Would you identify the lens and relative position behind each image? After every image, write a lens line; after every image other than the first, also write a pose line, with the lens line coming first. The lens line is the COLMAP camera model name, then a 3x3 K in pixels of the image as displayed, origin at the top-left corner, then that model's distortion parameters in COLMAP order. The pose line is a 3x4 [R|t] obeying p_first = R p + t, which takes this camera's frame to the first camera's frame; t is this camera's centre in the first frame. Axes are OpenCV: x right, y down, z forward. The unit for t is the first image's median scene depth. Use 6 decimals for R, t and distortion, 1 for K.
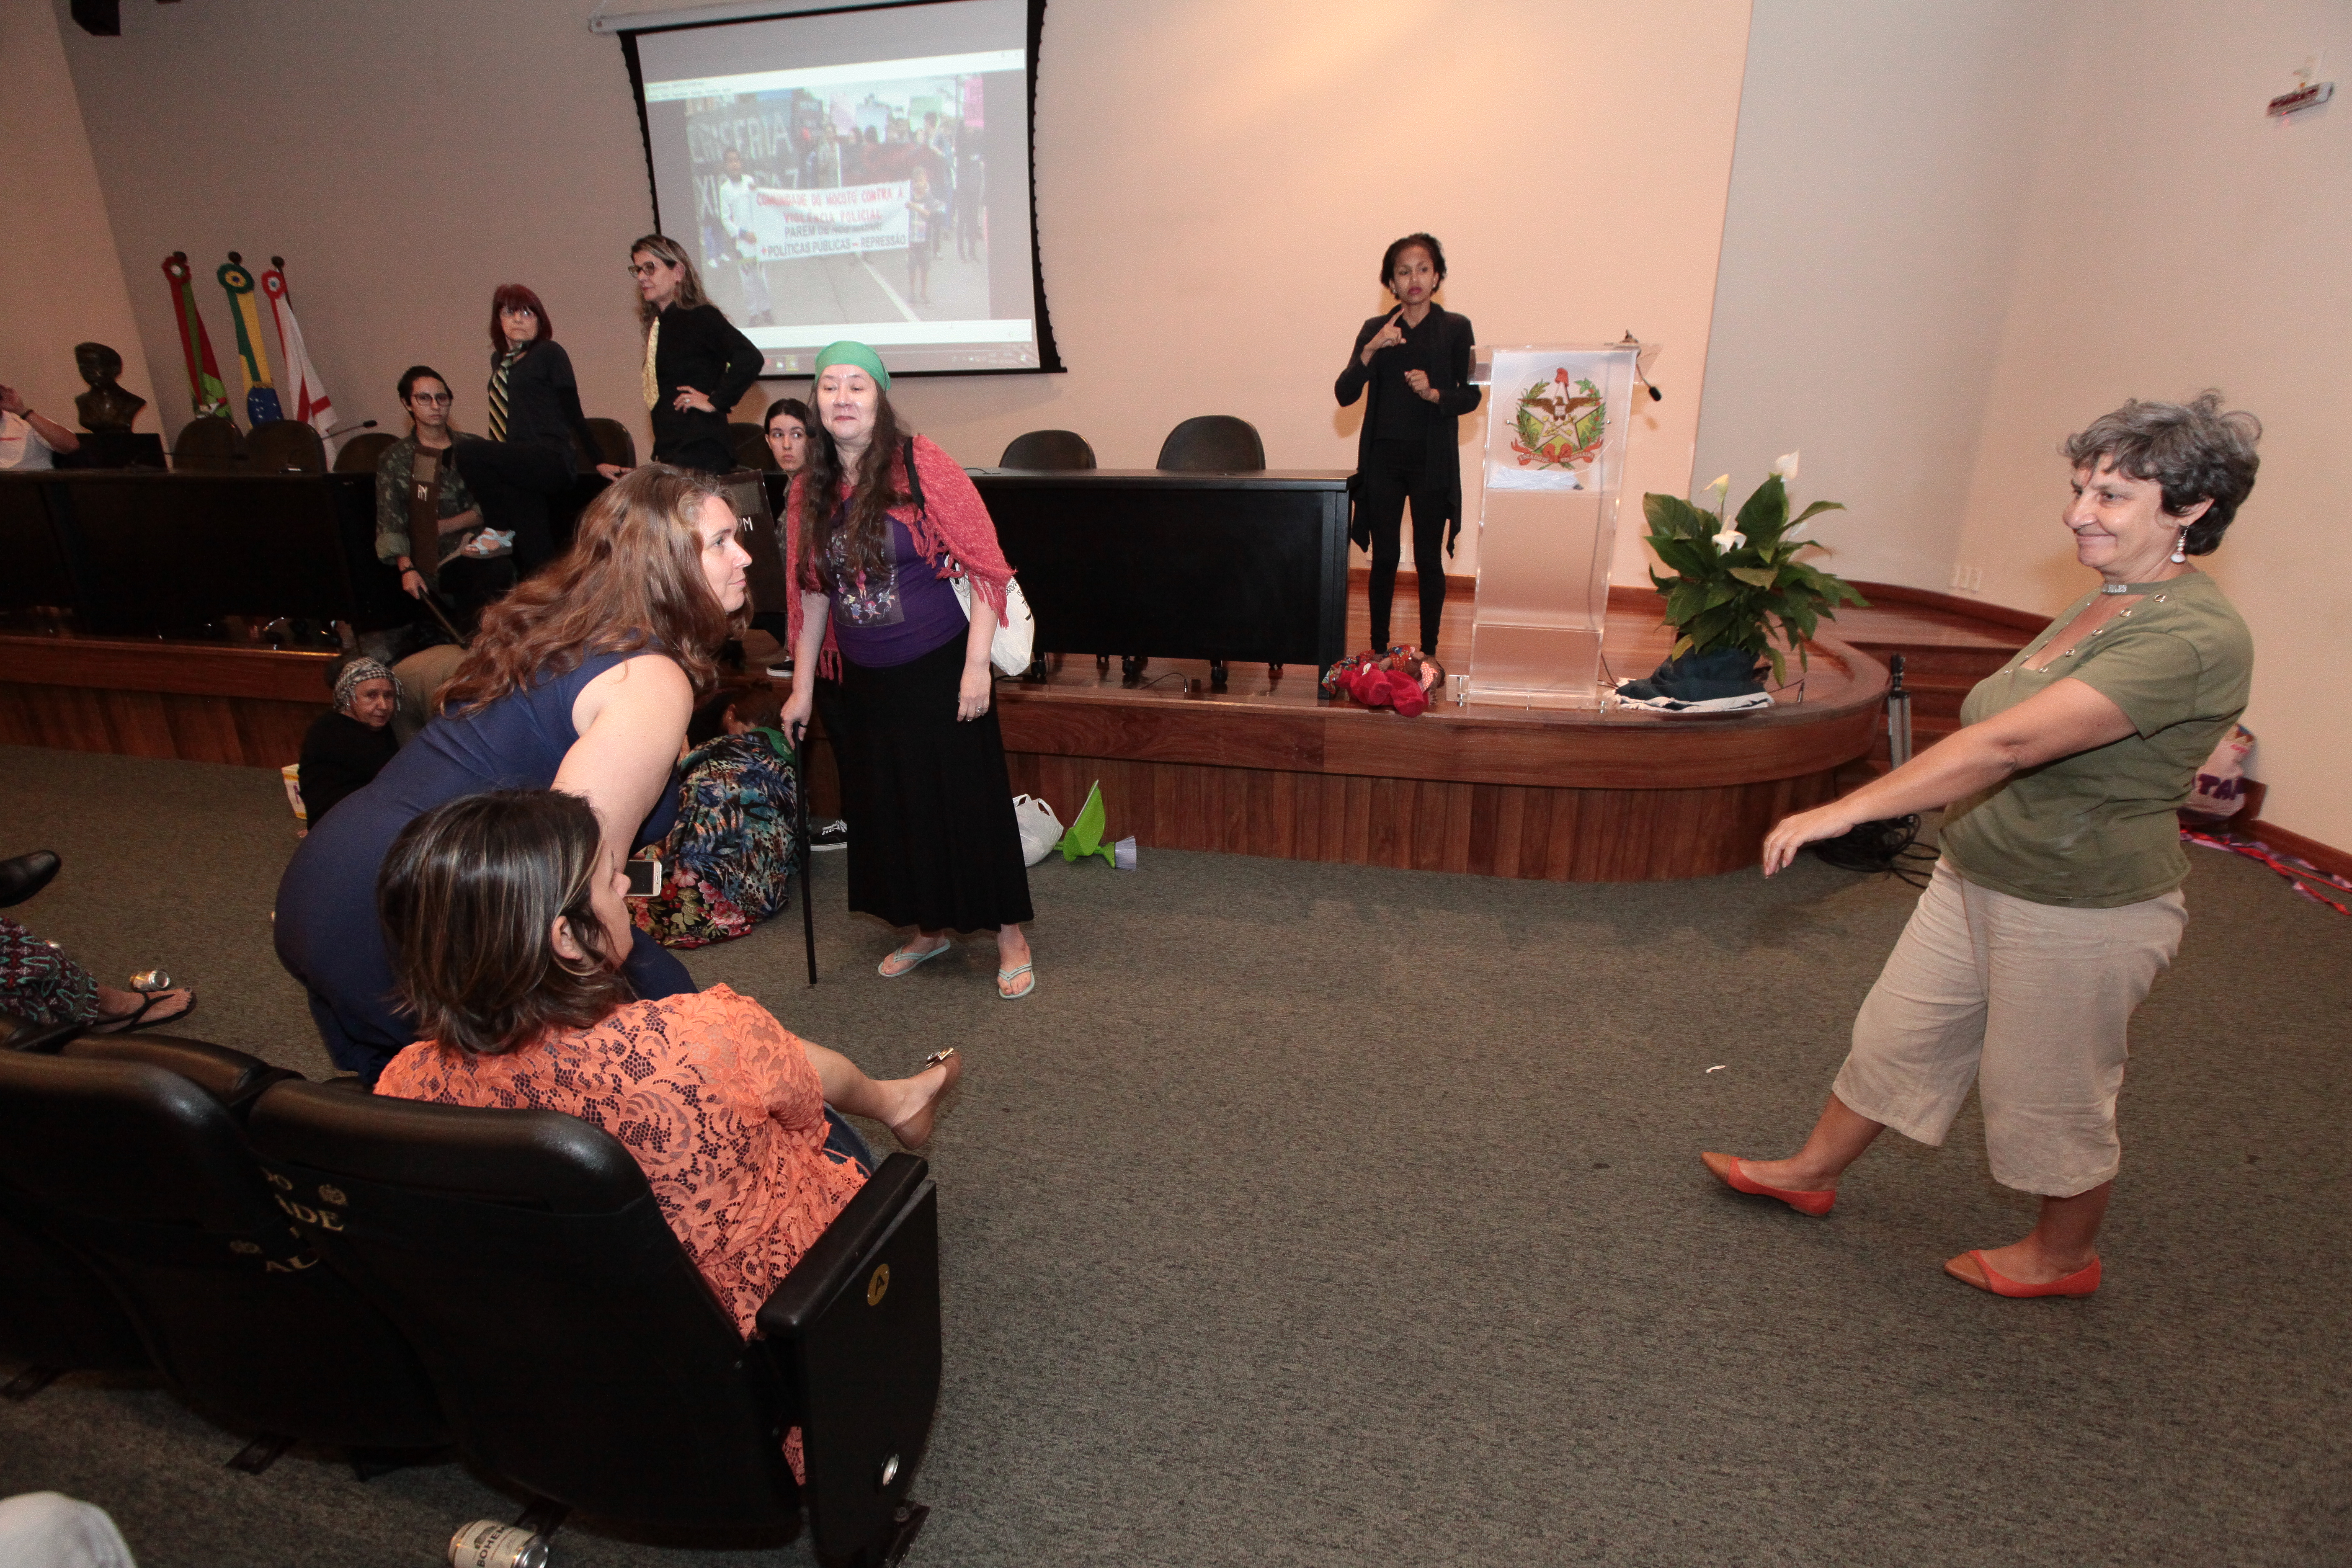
lens RADIAL K [[1083.5, 0, 1176.0], [0, 1083.5, 784.0], [0, 0, 1]] dist [-0.031355, 0.014522]
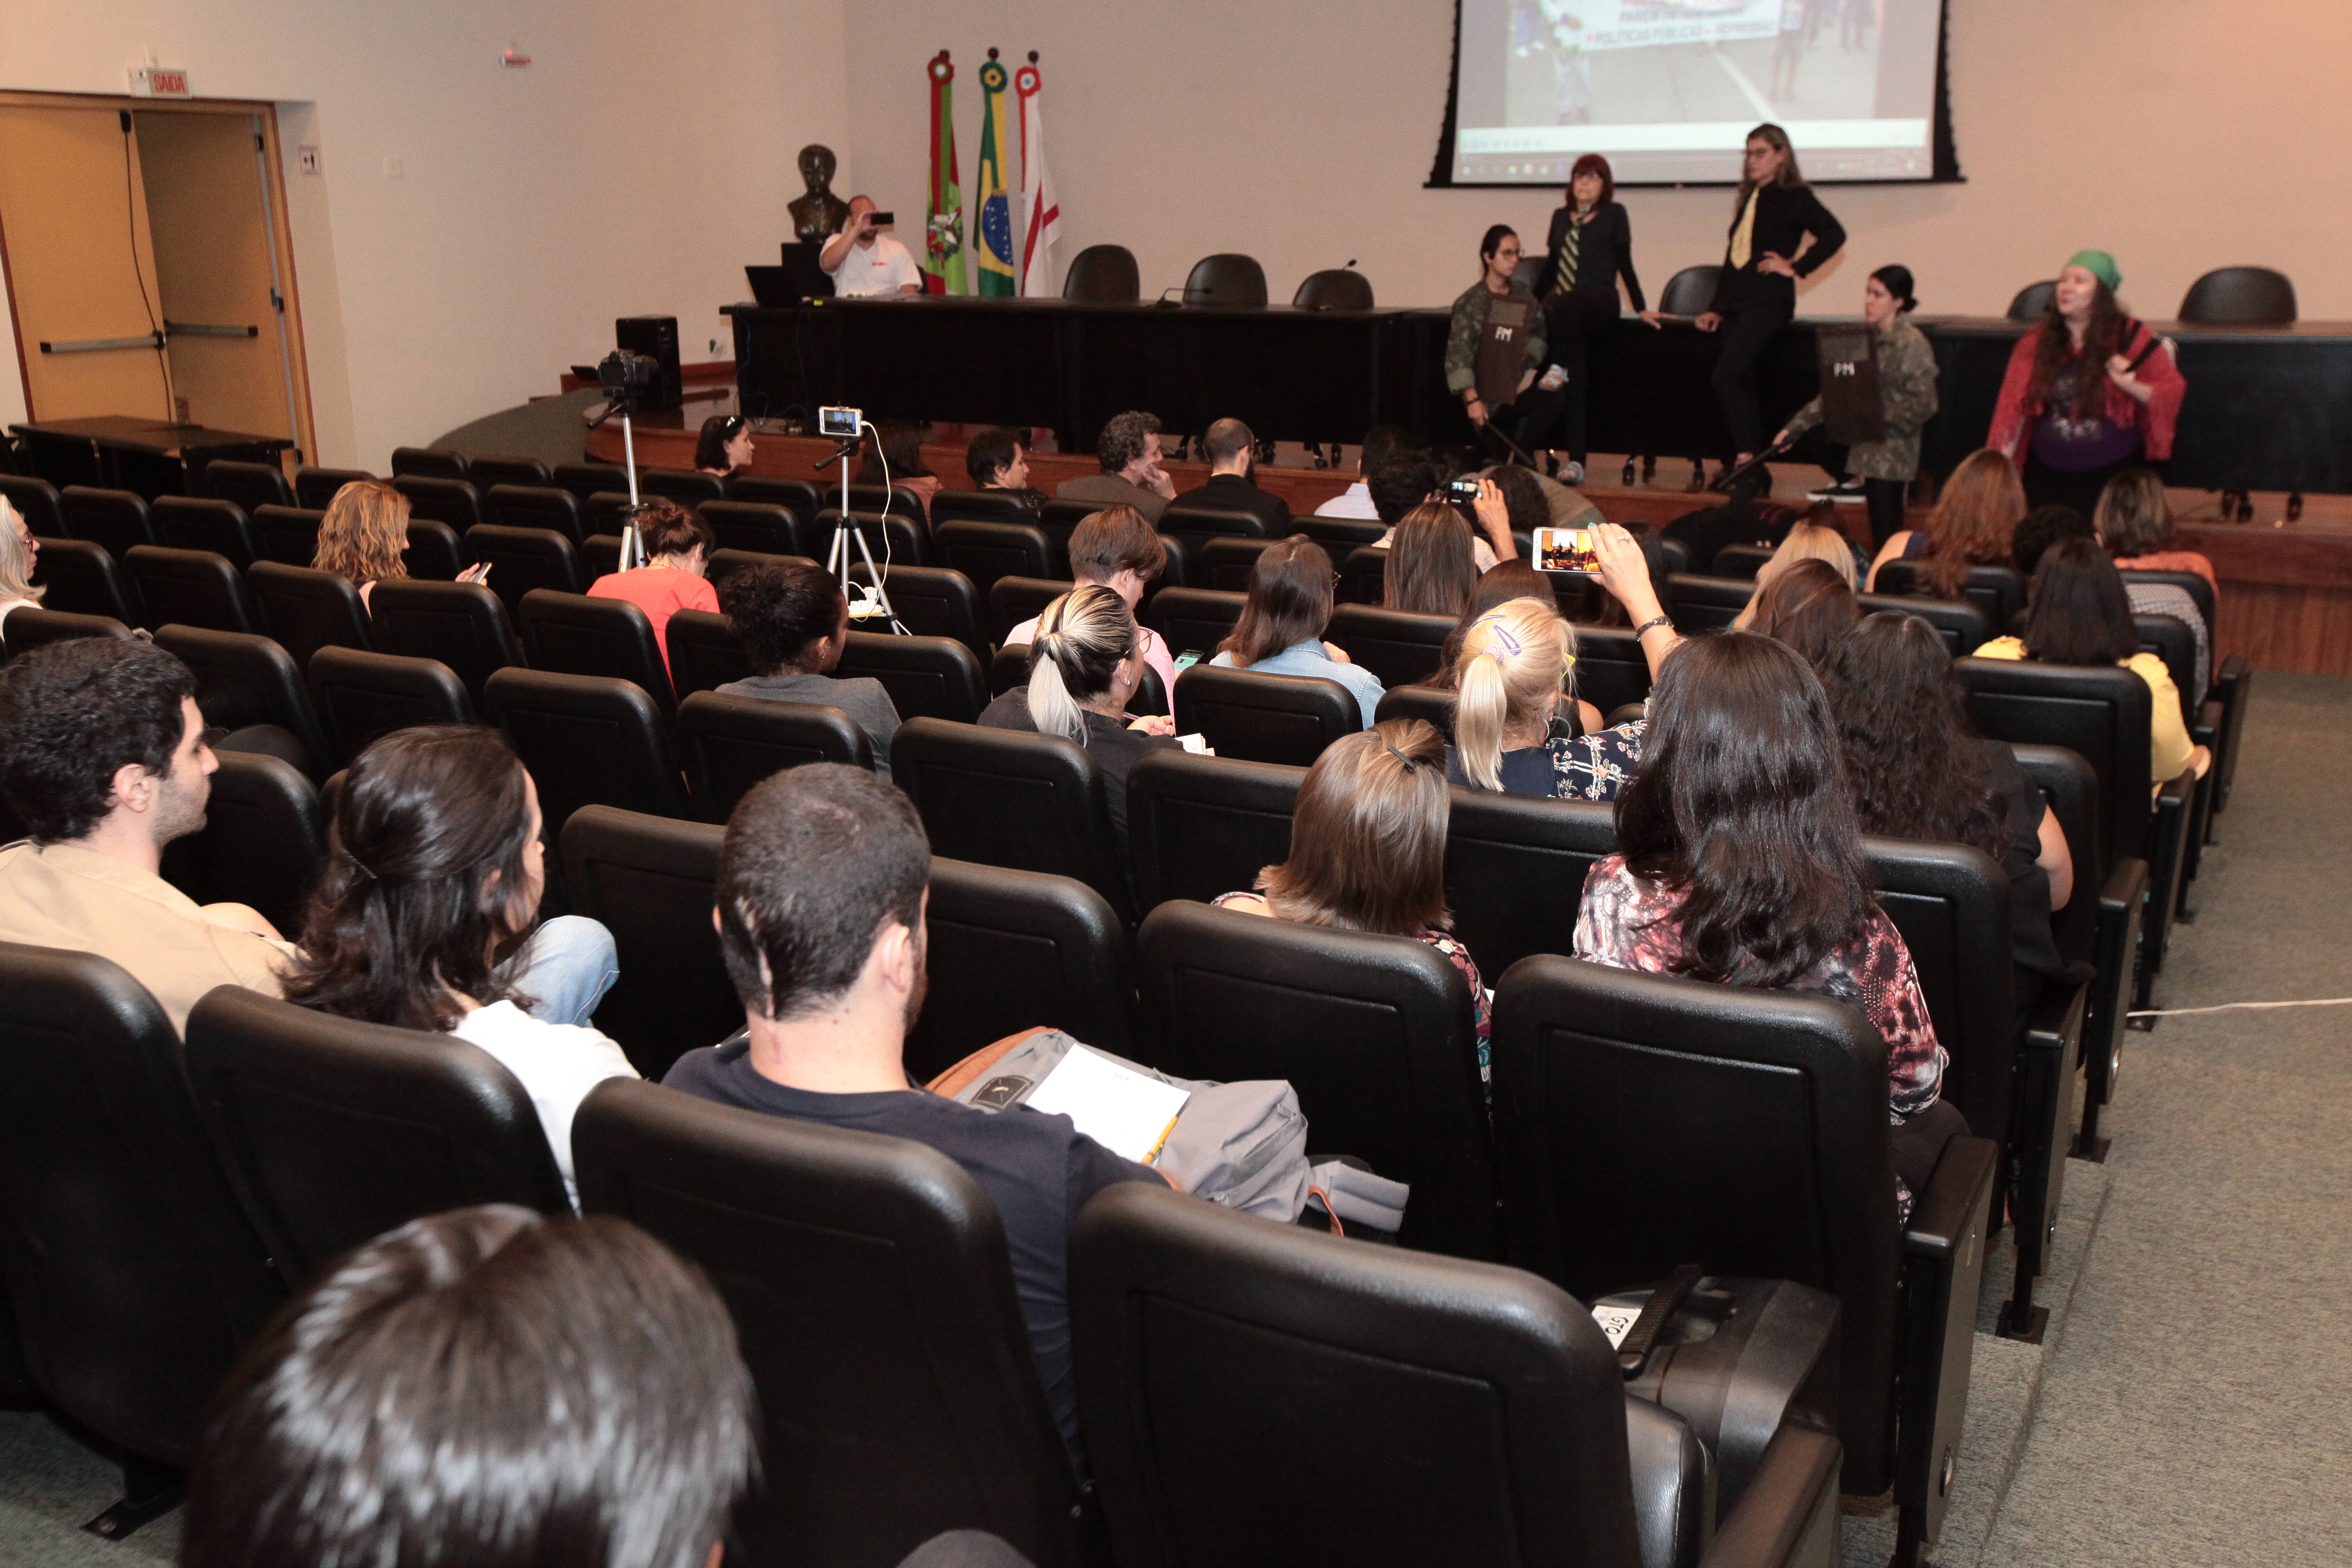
lens RADIAL K [[2202.8, 0, 1145.7], [0, 2202.8, 815.2], [0, 0, 1]] dist [0.037386, 0.015866]
pose [[0.965258, 0.069355, -0.251928, -0.247311], [-0.076228, 0.996935, -0.017613, 0.183745], [0.249934, 0.036205, 0.967586, -0.802144]]
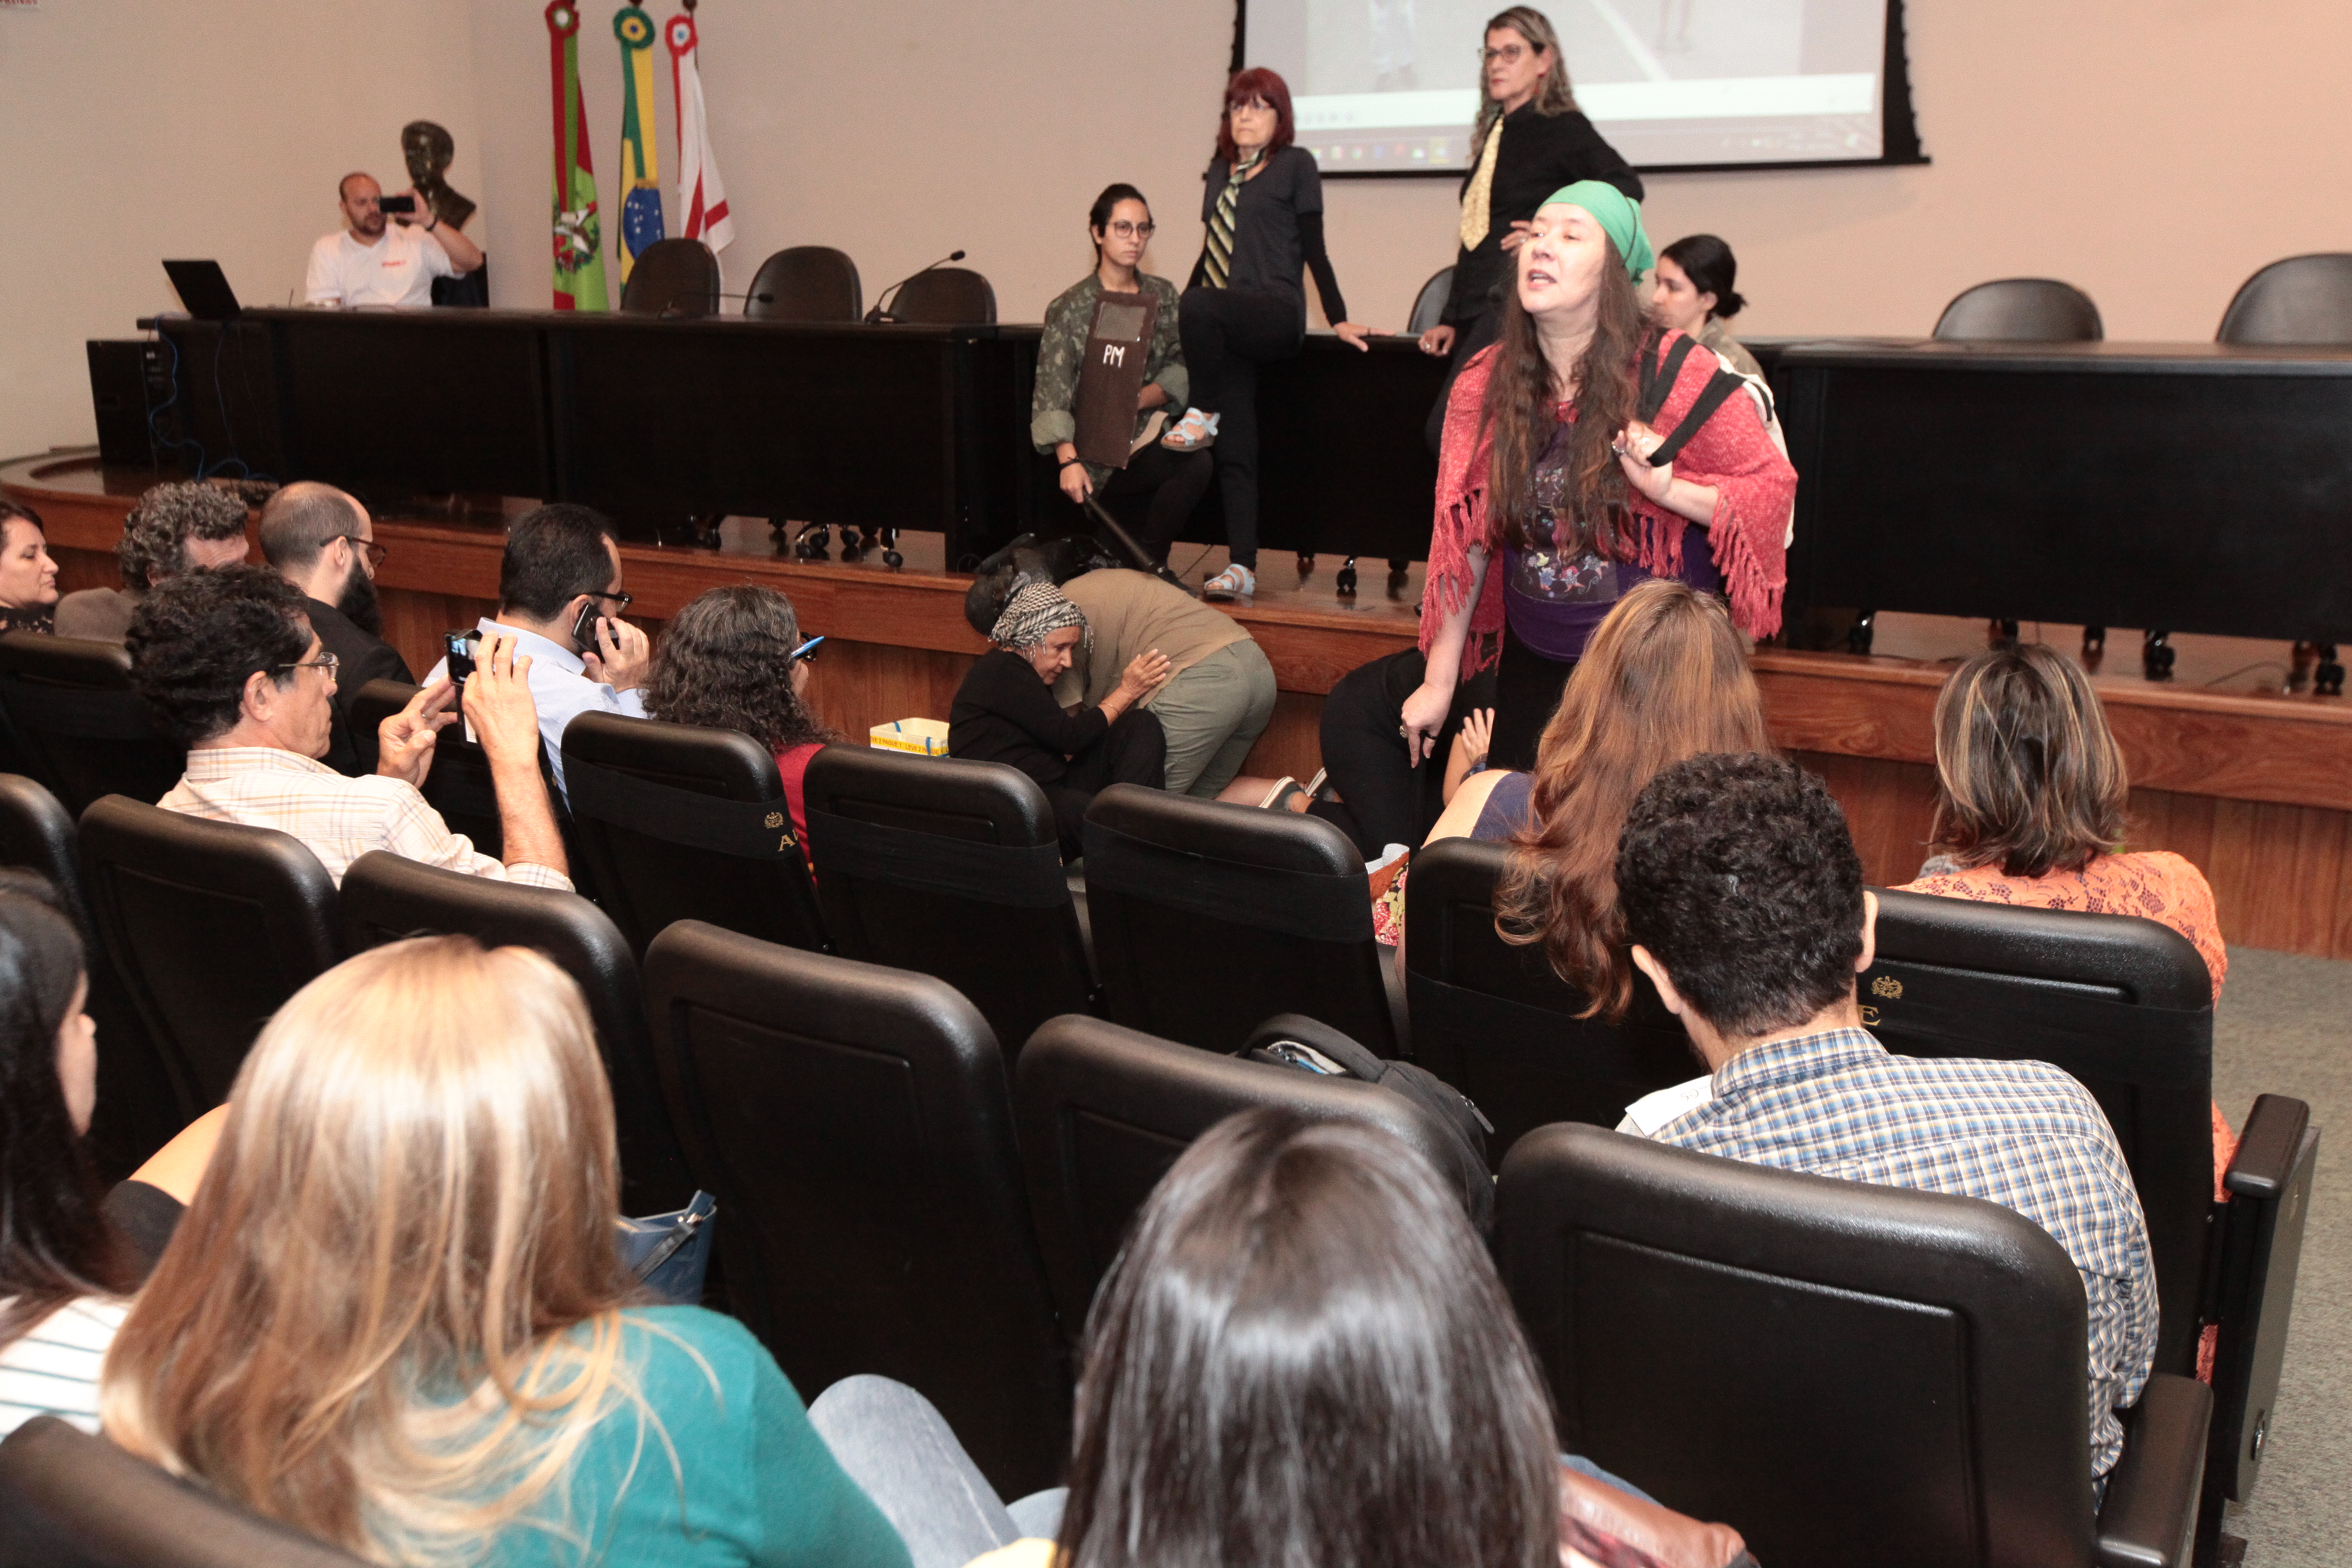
lens RADIAL K [[2202.8, 0, 1145.7], [0, 2202.8, 815.2], [0, 0, 1]] dist [0.037386, 0.015866]
pose [[0.952574, 0.079977, -0.293611, -0.124937], [-0.097772, 0.994126, -0.046414, 0.057836], [0.288174, 0.072920, 0.954798, -0.223179]]
